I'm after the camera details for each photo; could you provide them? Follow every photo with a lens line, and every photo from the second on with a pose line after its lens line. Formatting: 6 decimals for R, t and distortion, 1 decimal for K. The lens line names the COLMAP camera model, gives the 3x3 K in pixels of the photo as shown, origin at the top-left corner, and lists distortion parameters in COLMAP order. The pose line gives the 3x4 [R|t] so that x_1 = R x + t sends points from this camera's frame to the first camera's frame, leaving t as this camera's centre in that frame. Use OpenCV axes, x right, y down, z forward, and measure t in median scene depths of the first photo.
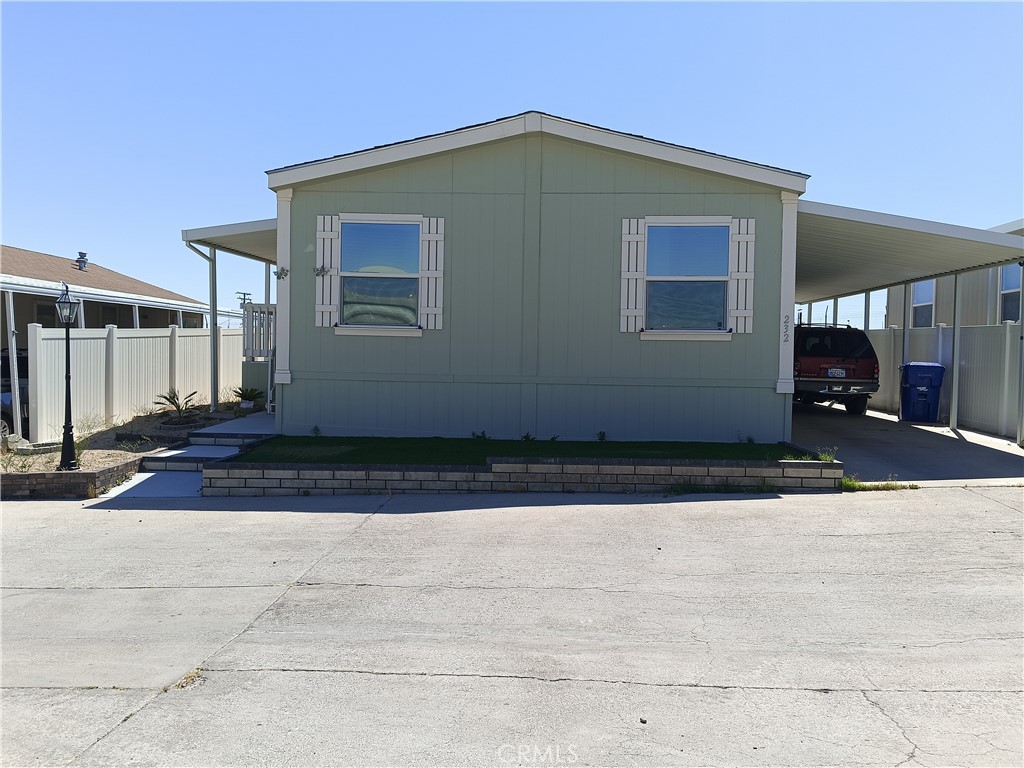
lens RADIAL K [[829.4, 0, 545.1], [0, 829.4, 385.8], [0, 0, 1]] dist [0.055975, -0.203026]
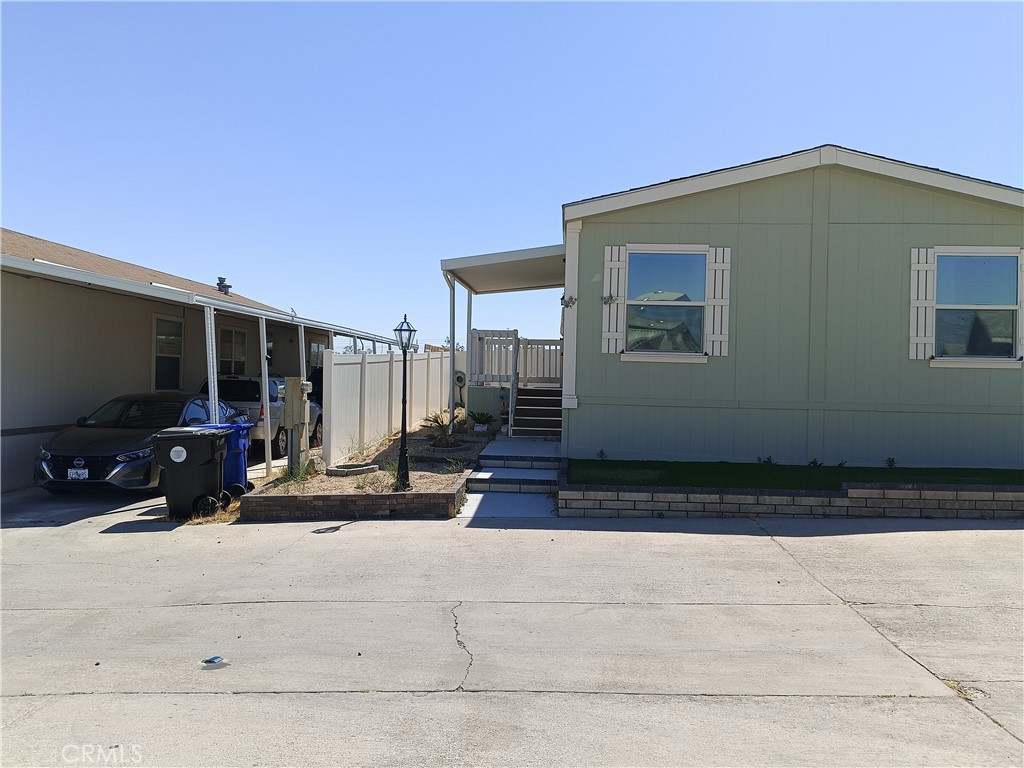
lens RADIAL K [[840.0, 0, 494.8], [0, 840.0, 386.0], [0, 0, 1]] dist [0.003490, -0.077664]
pose [[0.998008, 0.004907, -0.062894, -0.353988], [-0.006571, 0.999633, -0.026285, -0.002336], [0.062742, 0.026646, 0.997674, -0.047924]]
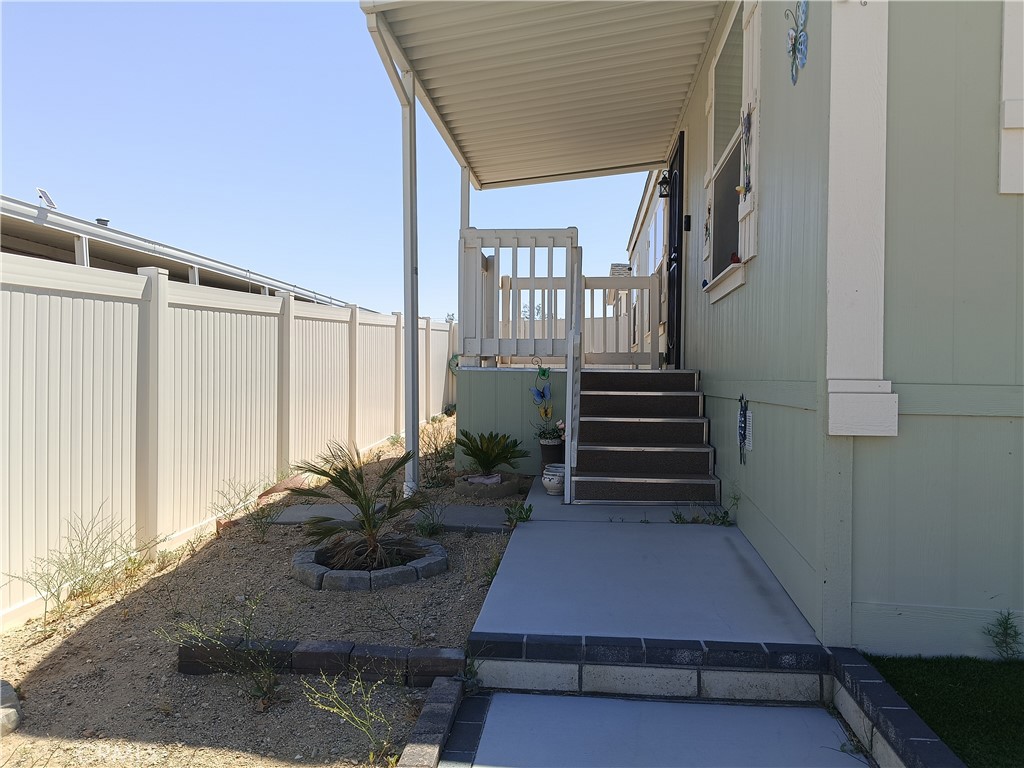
lens RADIAL K [[840.0, 0, 494.8], [0, 840.0, 386.0], [0, 0, 1]] dist [0.003490, -0.077664]
pose [[0.996423, -0.008676, -0.084063, -0.413049], [0.006716, 0.999700, -0.023562, -0.012496], [0.084243, 0.022913, 0.996182, 0.778818]]
